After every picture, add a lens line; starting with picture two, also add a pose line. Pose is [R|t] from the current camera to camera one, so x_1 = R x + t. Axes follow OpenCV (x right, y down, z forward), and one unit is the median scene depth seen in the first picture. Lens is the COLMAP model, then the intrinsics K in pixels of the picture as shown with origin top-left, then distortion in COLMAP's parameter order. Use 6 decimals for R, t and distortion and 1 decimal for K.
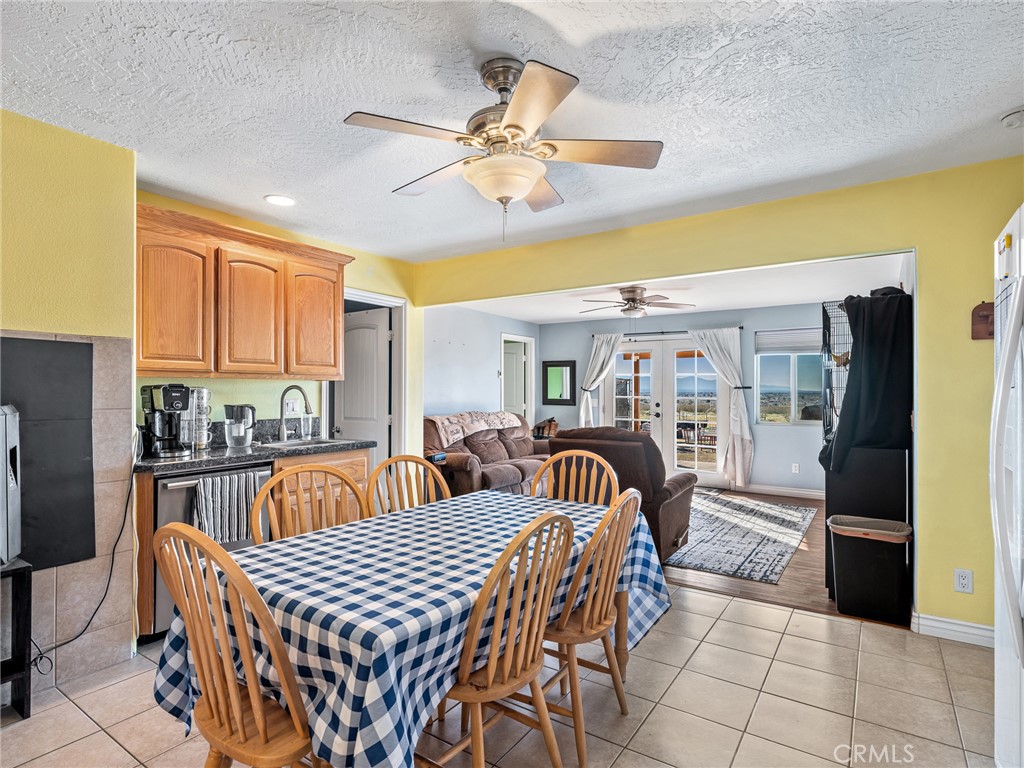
lens RADIAL K [[544.1, 0, 513.6], [0, 544.1, 388.4], [0, 0, 1]] dist [0.004167, 0.000393]
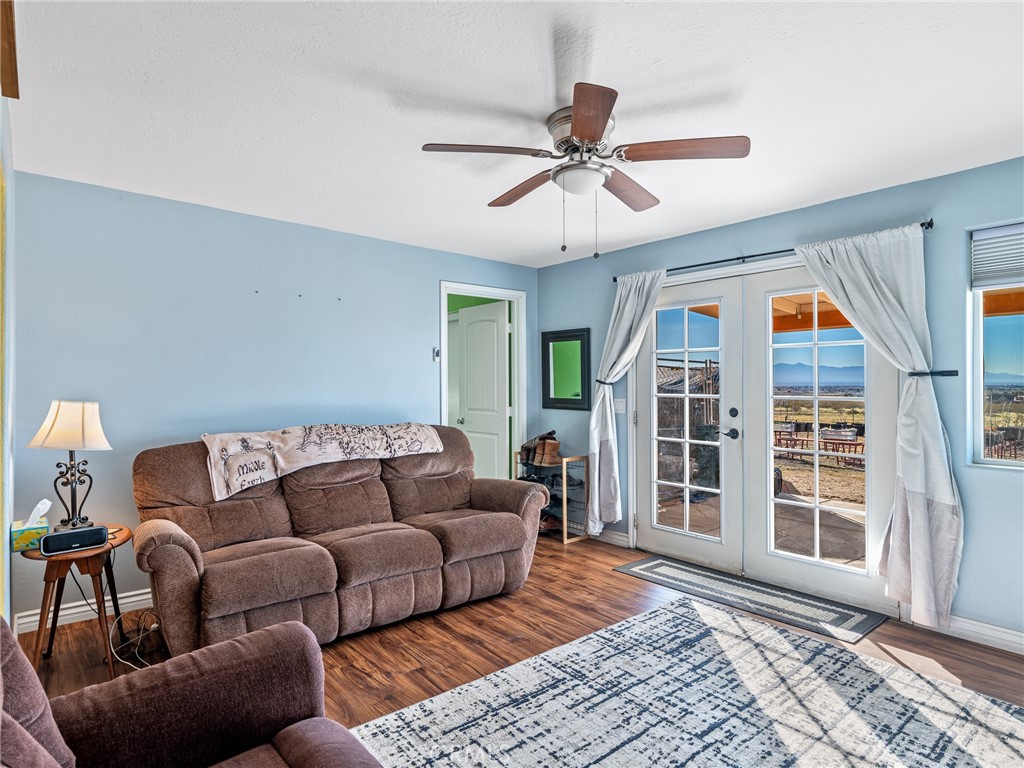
lens RADIAL K [[588.5, 0, 509.3], [0, 588.5, 385.3], [0, 0, 1]] dist [-0.002324, 0.000458]
pose [[0.961416, -0.003377, -0.275079, 0.227076], [0.004295, 0.999987, 0.002736, 0.004576], [0.275066, -0.003812, 0.961418, 0.470382]]
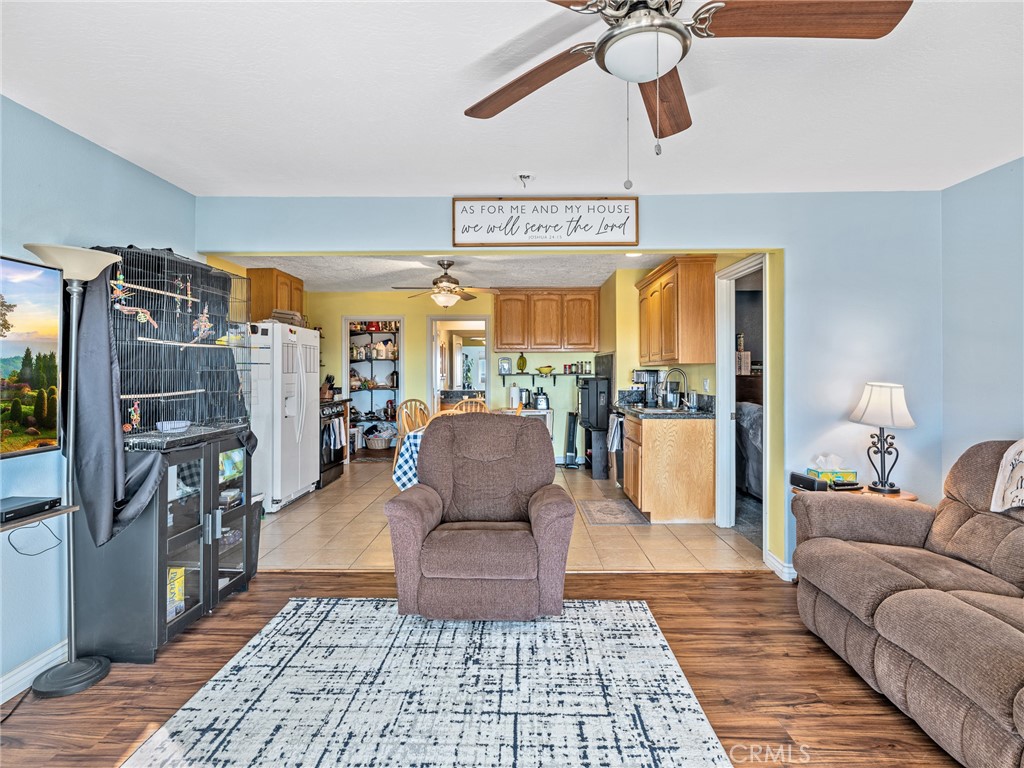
lens RADIAL K [[510.2, 0, 509.4], [0, 510.2, 378.5], [0, 0, 1]] dist [0.001225, -0.001438]
pose [[-0.834497, 0.007124, -0.550967, 0.313059], [0.009033, 0.999959, -0.000751, 0.007245], [0.550939, -0.005603, -0.834527, 0.915177]]
